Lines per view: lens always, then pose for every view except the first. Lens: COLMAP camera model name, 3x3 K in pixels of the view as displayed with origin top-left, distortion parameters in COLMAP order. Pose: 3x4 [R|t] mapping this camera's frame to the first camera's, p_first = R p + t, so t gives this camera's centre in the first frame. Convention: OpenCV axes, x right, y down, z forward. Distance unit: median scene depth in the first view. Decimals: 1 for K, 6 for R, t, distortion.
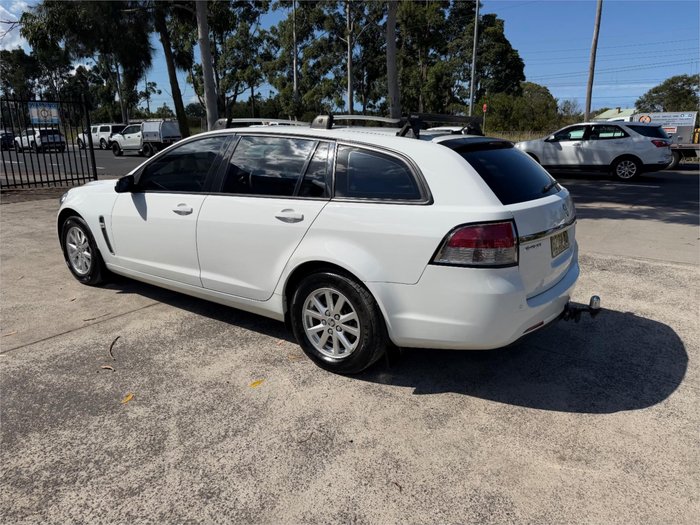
lens RADIAL K [[497.6, 0, 348.2], [0, 497.6, 261.2], [0, 0, 1]] dist [0.048858, -0.063230]
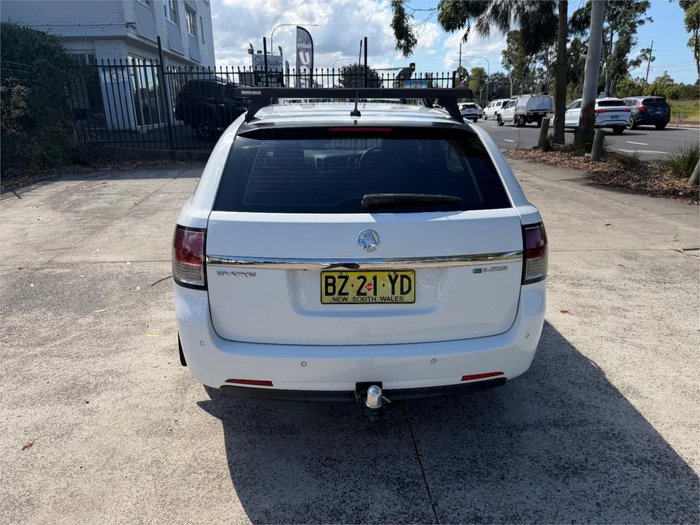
lens RADIAL K [[503.5, 0, 341.0], [0, 503.5, 256.2], [0, 0, 1]] dist [0.023321, -0.035951]
pose [[0.619395, 0.222010, -0.753035, 0.642746], [-0.191500, 0.972935, 0.129326, -0.113580], [0.761366, 0.064102, 0.645146, 0.404834]]
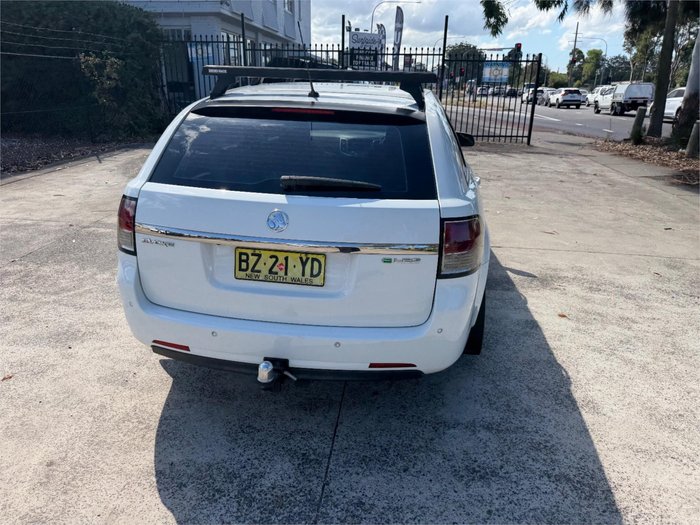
lens RADIAL K [[502.2, 0, 340.8], [0, 502.2, 260.0], [0, 0, 1]] dist [0.016983, -0.023981]
pose [[0.458986, 0.304463, -0.834646, 0.737148], [-0.245829, 0.946291, 0.210003, -0.151204], [0.853756, 0.108792, 0.509180, 0.535249]]
